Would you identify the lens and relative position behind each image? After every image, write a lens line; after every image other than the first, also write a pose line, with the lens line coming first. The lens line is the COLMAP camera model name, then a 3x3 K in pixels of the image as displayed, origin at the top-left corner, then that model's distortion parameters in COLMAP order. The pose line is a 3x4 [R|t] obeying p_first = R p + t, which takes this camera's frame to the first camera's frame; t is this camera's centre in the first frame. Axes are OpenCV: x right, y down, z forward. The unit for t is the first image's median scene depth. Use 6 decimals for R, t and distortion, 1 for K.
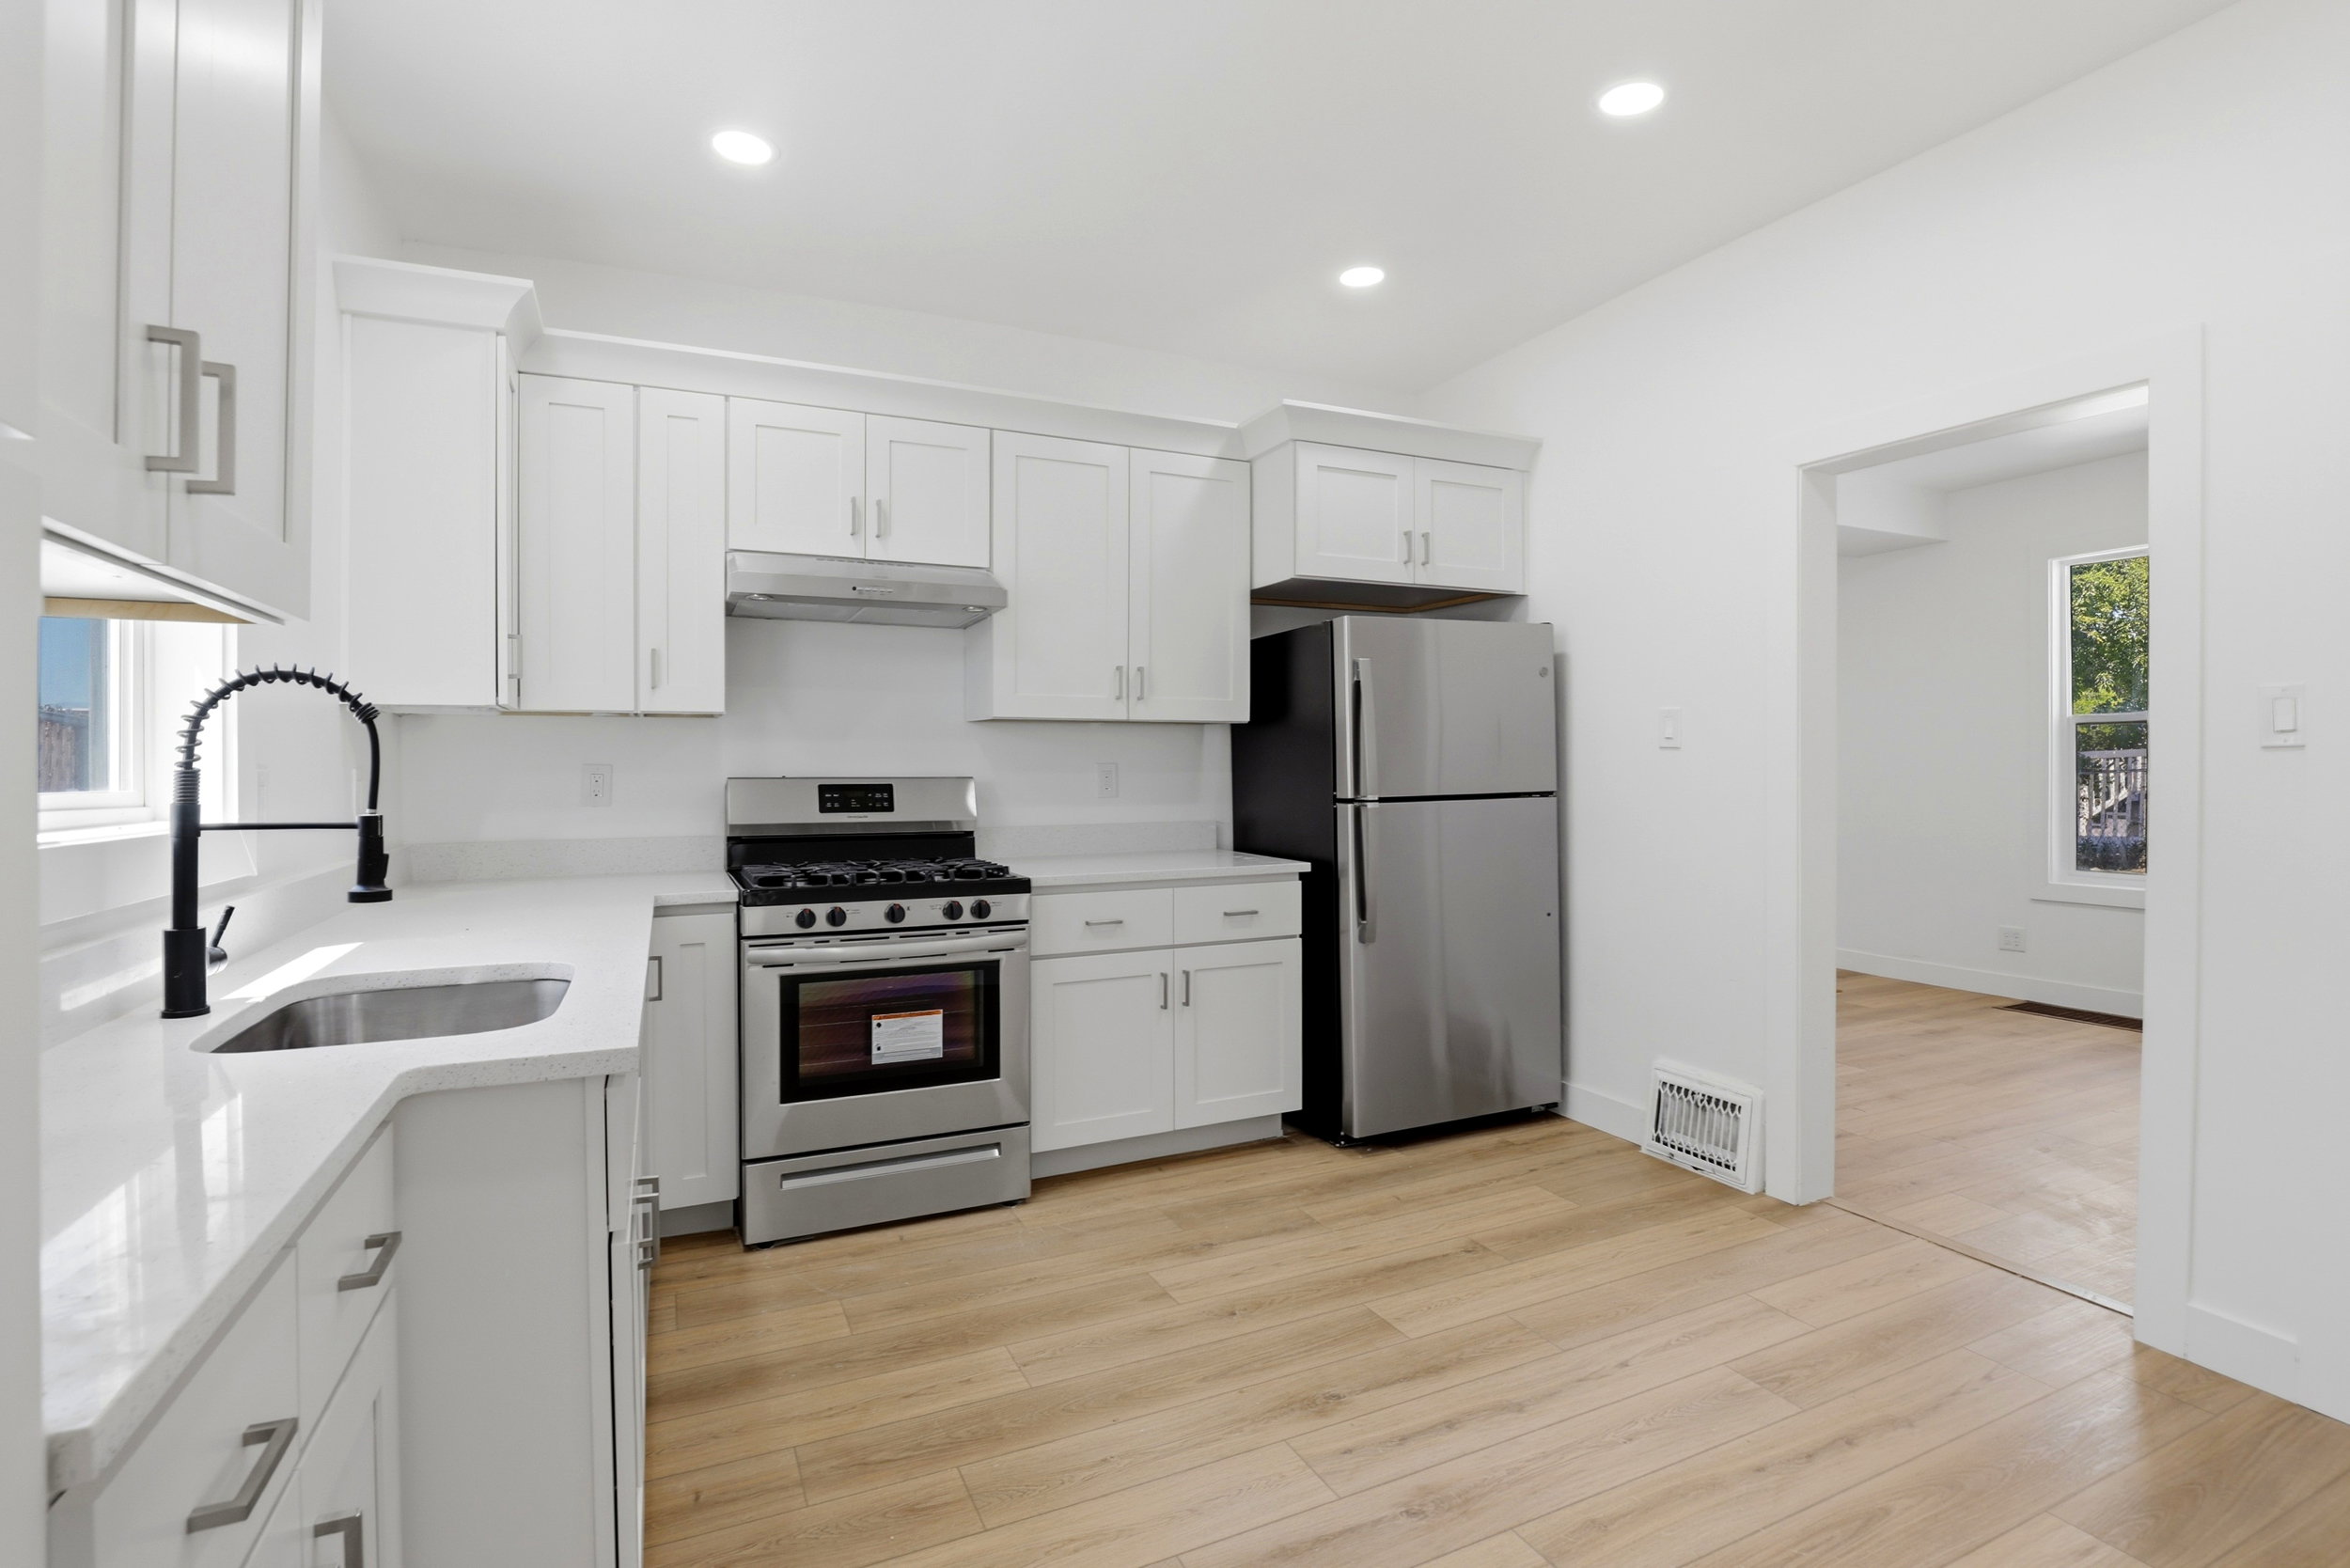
lens RADIAL K [[1101.0, 0, 1174.0], [0, 1101.0, 757.1], [0, 0, 1]] dist [-0.036182, 0.003794]
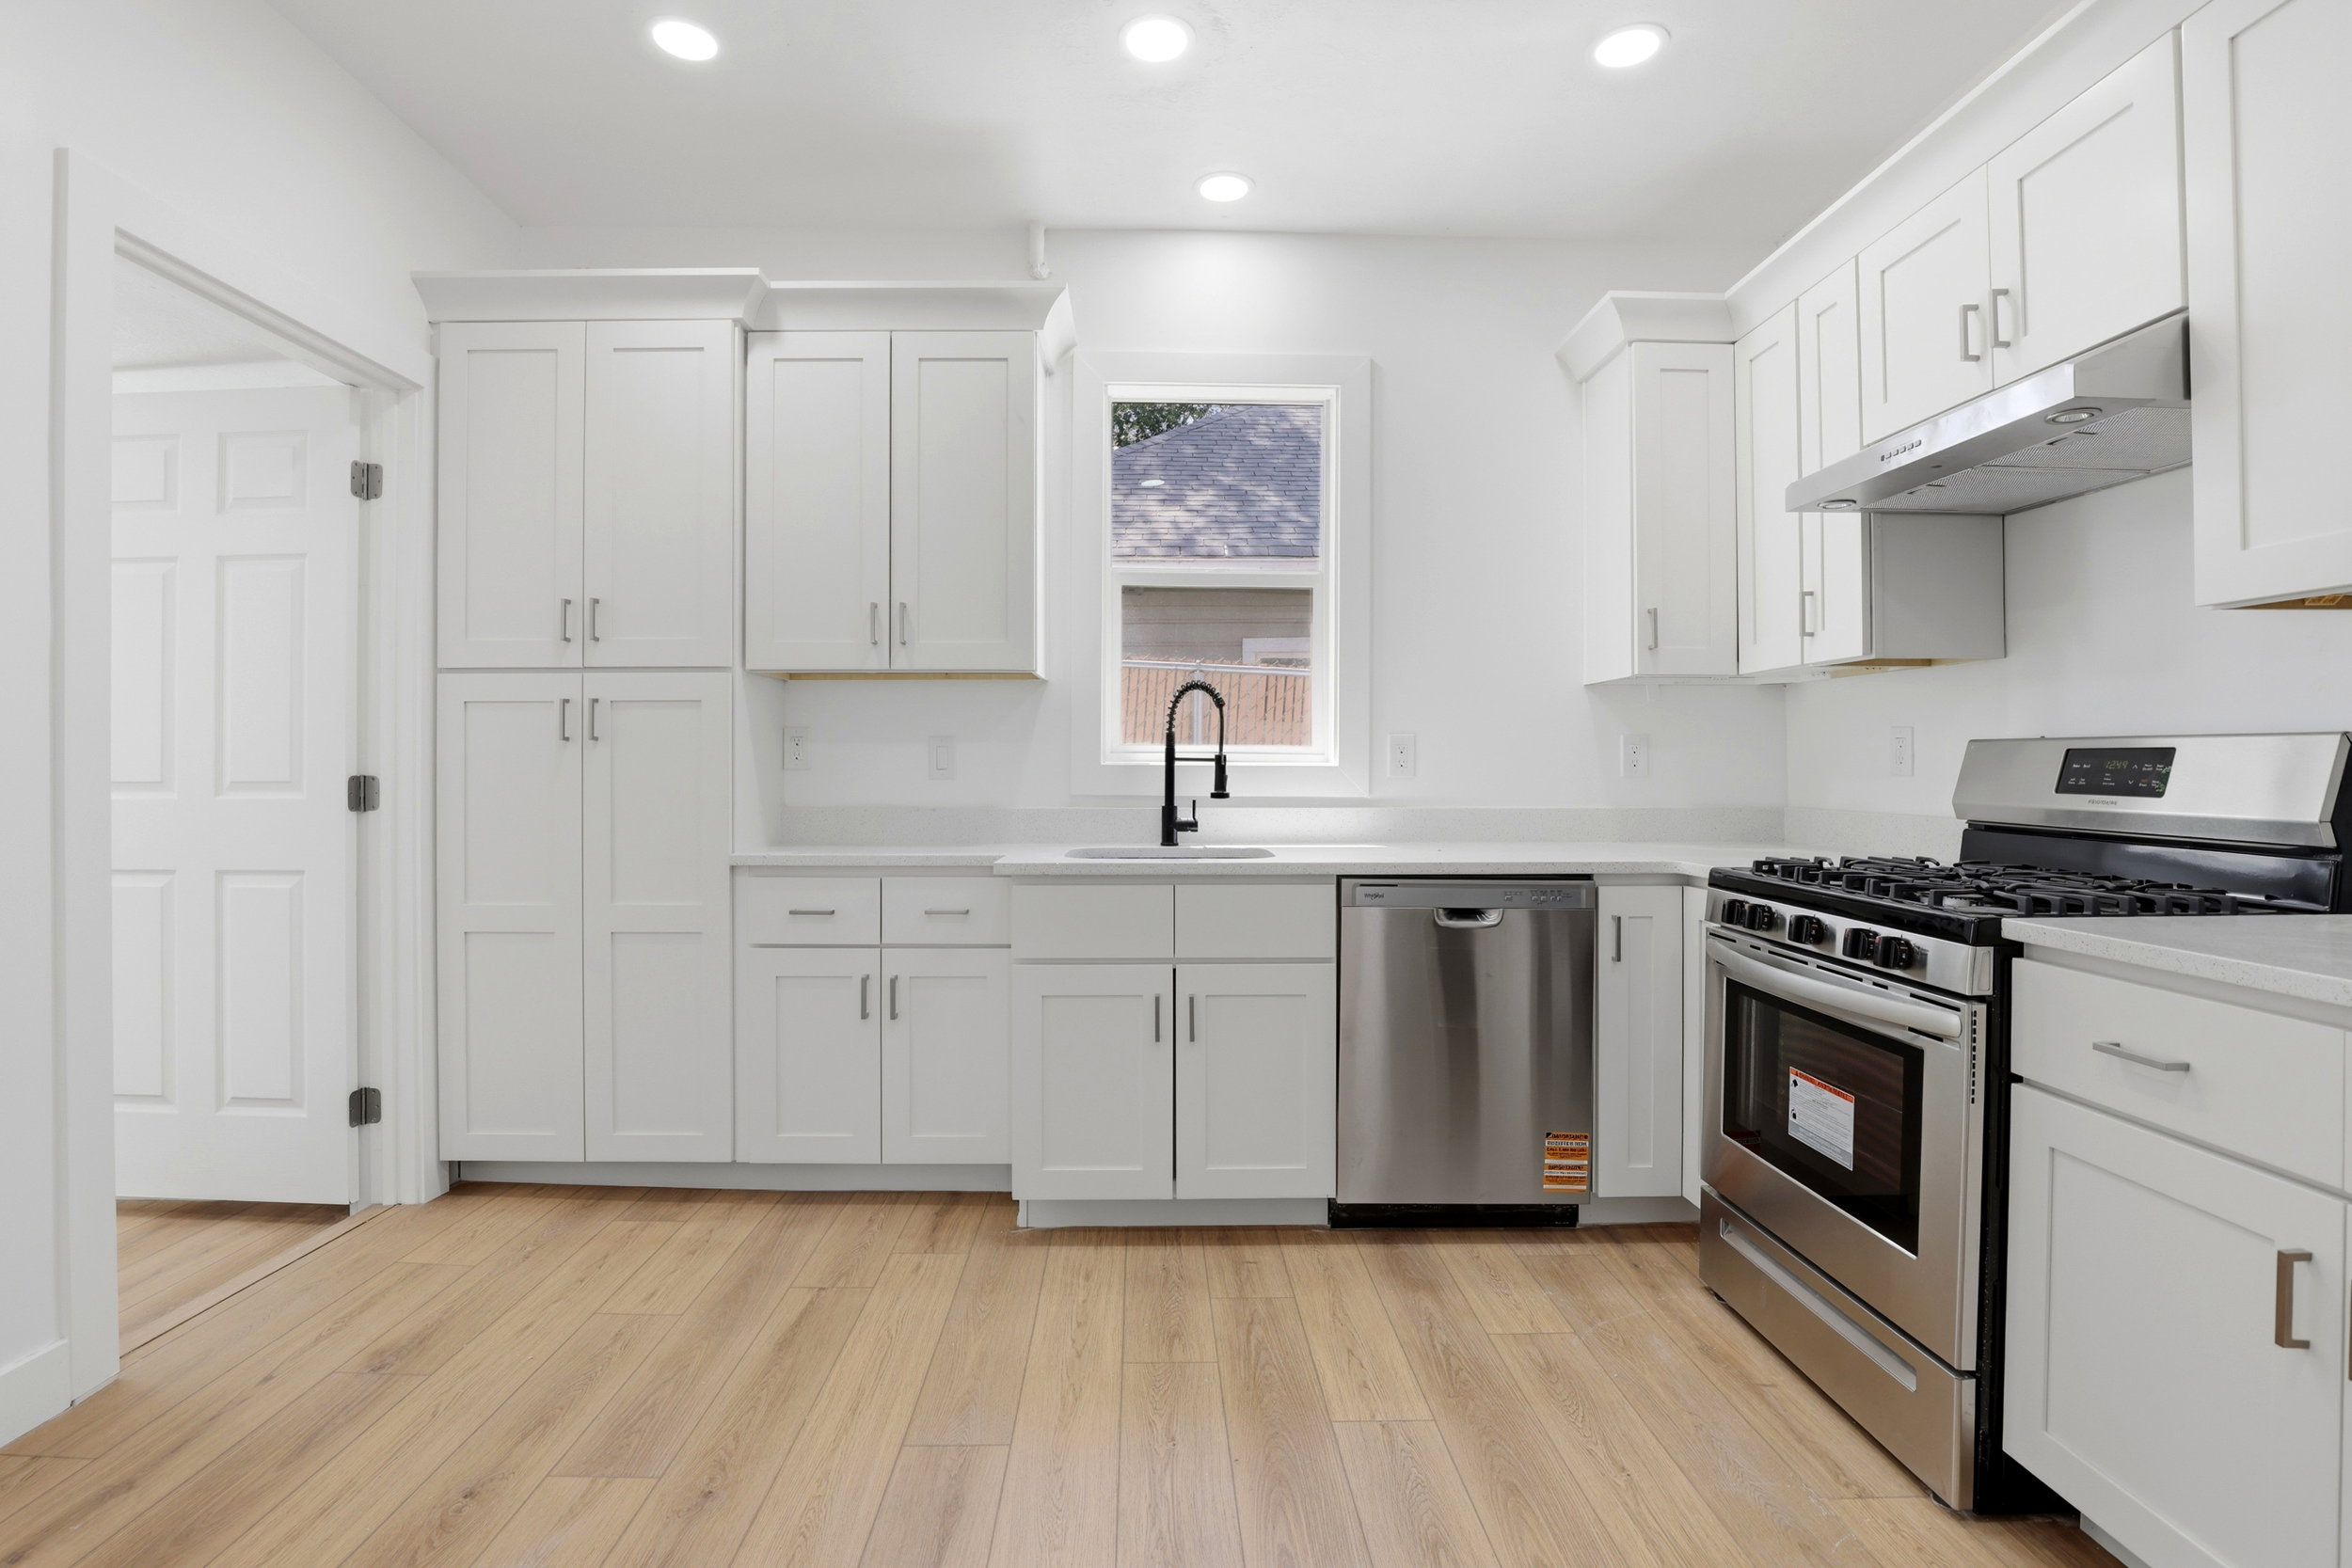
lens RADIAL K [[1101.8, 0, 1169.4], [0, 1101.8, 764.0], [0, 0, 1]] dist [-0.036182, 0.003794]
pose [[-0.402321, 0.002287, -0.915496, 0.508651], [0.004712, 0.999989, 0.000427, 0.034384], [0.915486, -0.004142, -0.402328, 0.868205]]
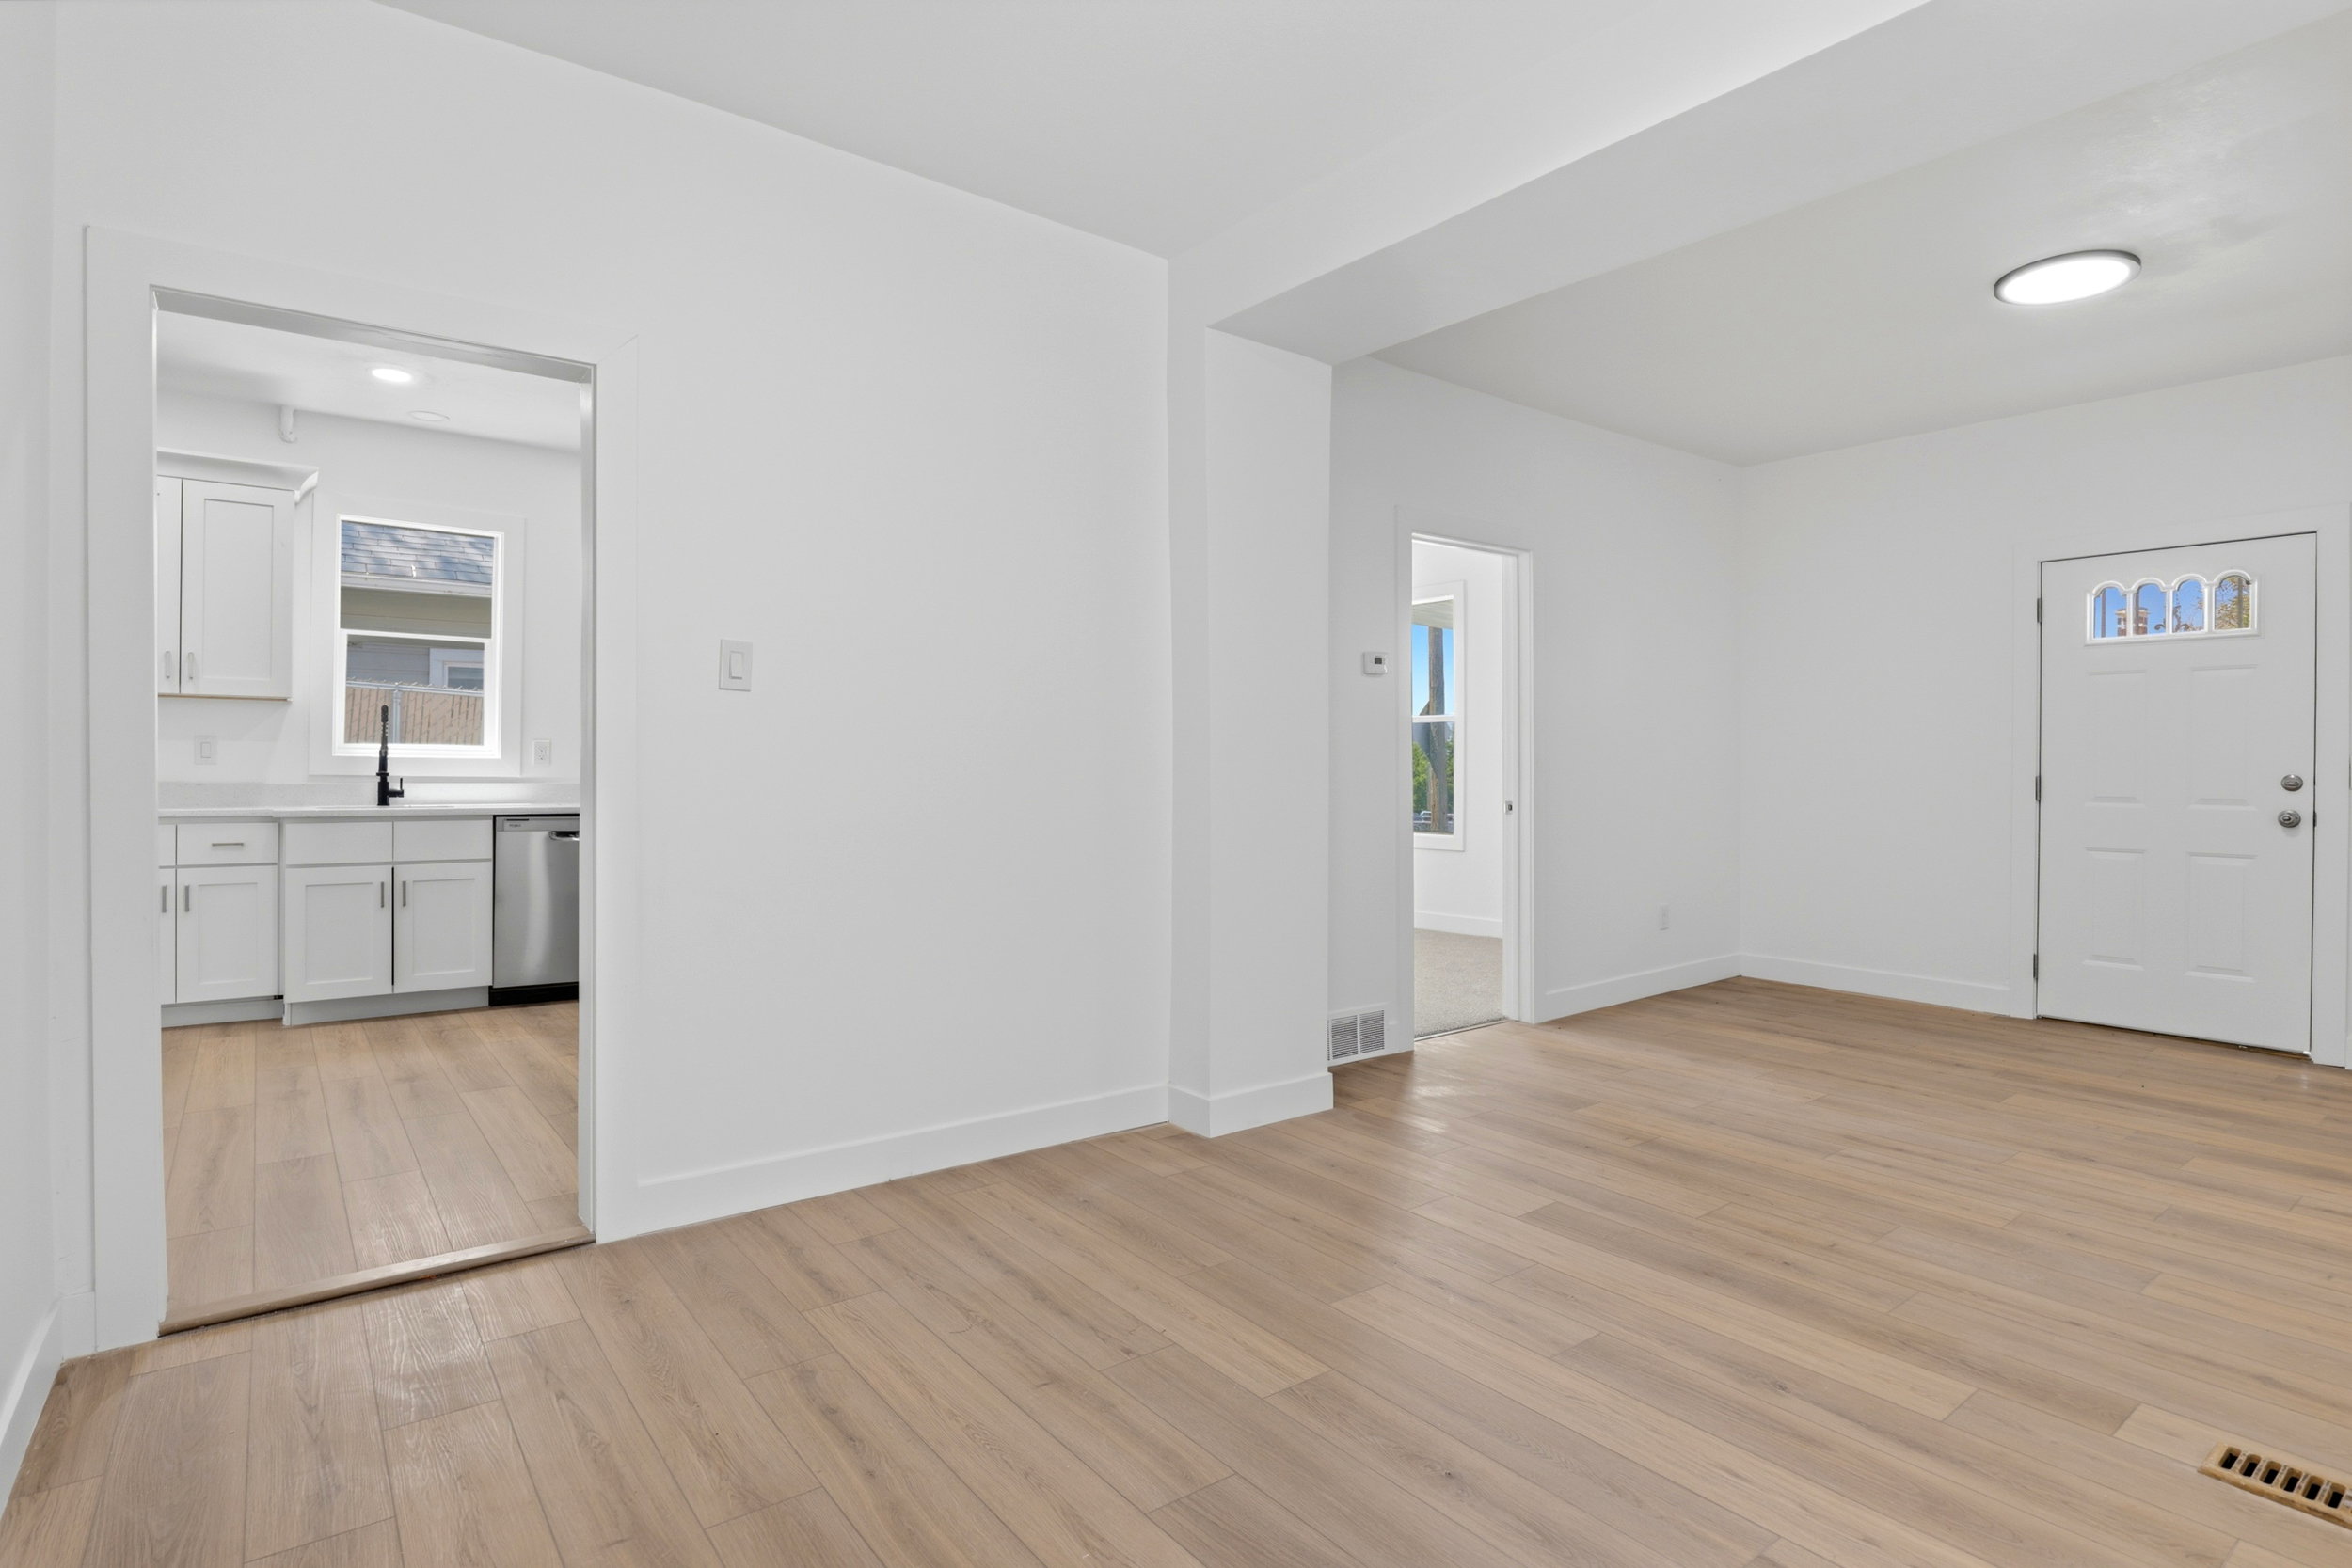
lens RADIAL K [[1188.3, 0, 1171.9], [0, 1188.3, 767.3], [0, 0, 1]] dist [-0.029040, 0.004973]
pose [[0.219418, 0.001605, -0.975630, 1.579946], [-0.002093, 0.999997, 0.001175, 0.047380], [0.975629, 0.001784, 0.219421, 1.235508]]
